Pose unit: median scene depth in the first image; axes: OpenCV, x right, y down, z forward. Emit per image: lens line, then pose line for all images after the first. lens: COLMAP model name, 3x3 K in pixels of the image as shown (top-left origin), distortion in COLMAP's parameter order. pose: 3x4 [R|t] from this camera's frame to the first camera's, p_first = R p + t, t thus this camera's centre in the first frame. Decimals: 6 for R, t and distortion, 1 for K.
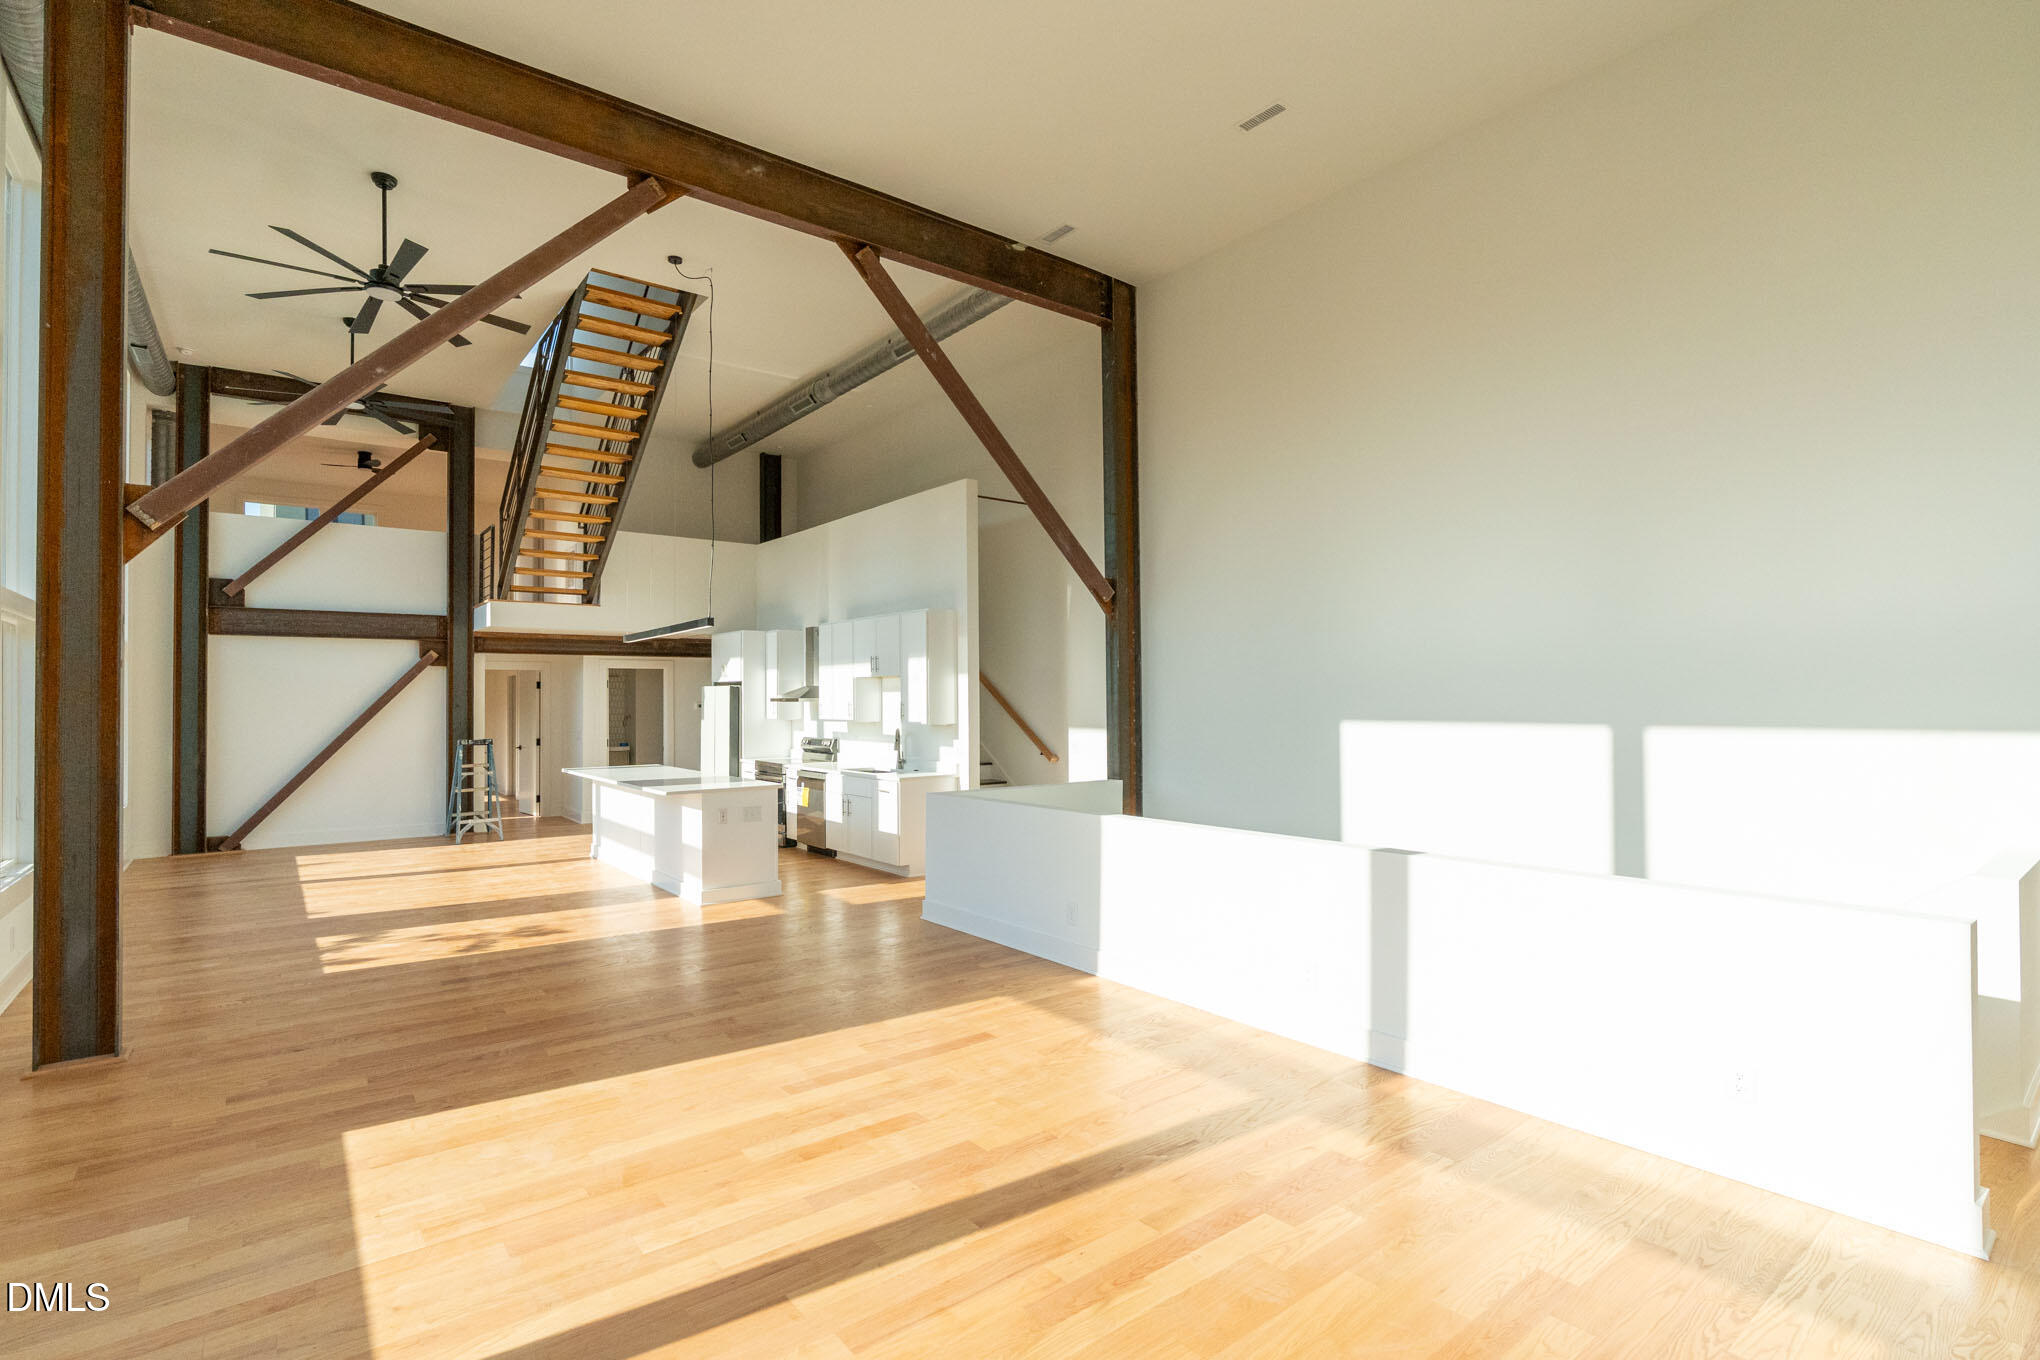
lens RADIAL K [[1028.3, 0, 1004.6], [0, 1028.3, 680.9], [0, 0, 1]] dist [-0.008017, 0.000820]
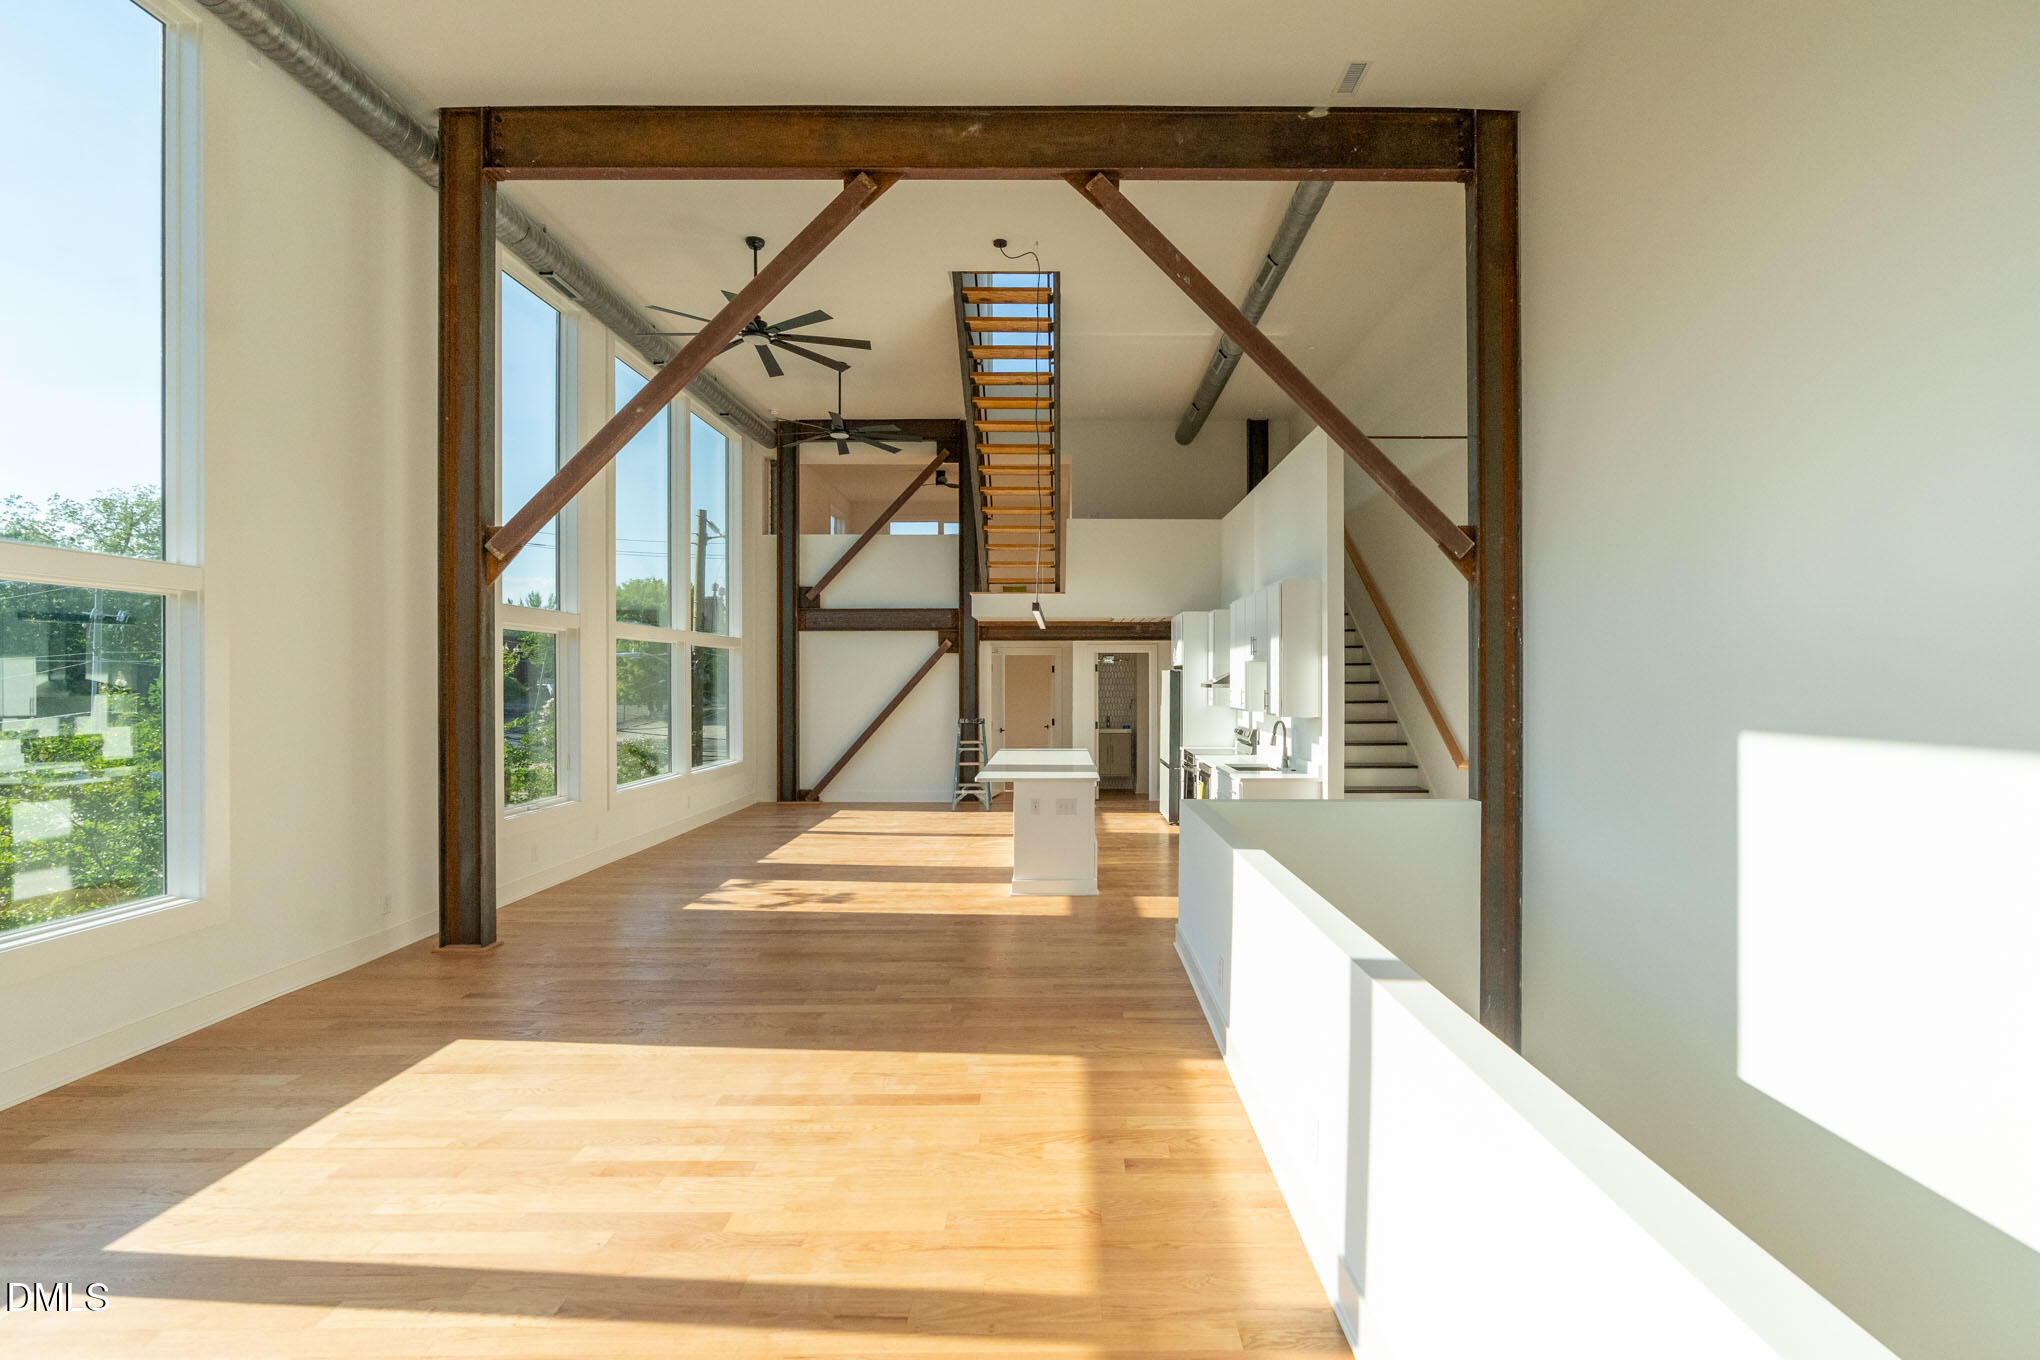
lens RADIAL K [[1028.3, 0, 1004.6], [0, 1028.3, 680.9], [0, 0, 1]] dist [-0.008017, 0.000820]
pose [[0.774721, 0.004869, -0.632284, 0.376495], [0.007469, 0.999830, 0.016851, -0.004501], [0.632259, -0.017777, 0.774553, 0.271443]]
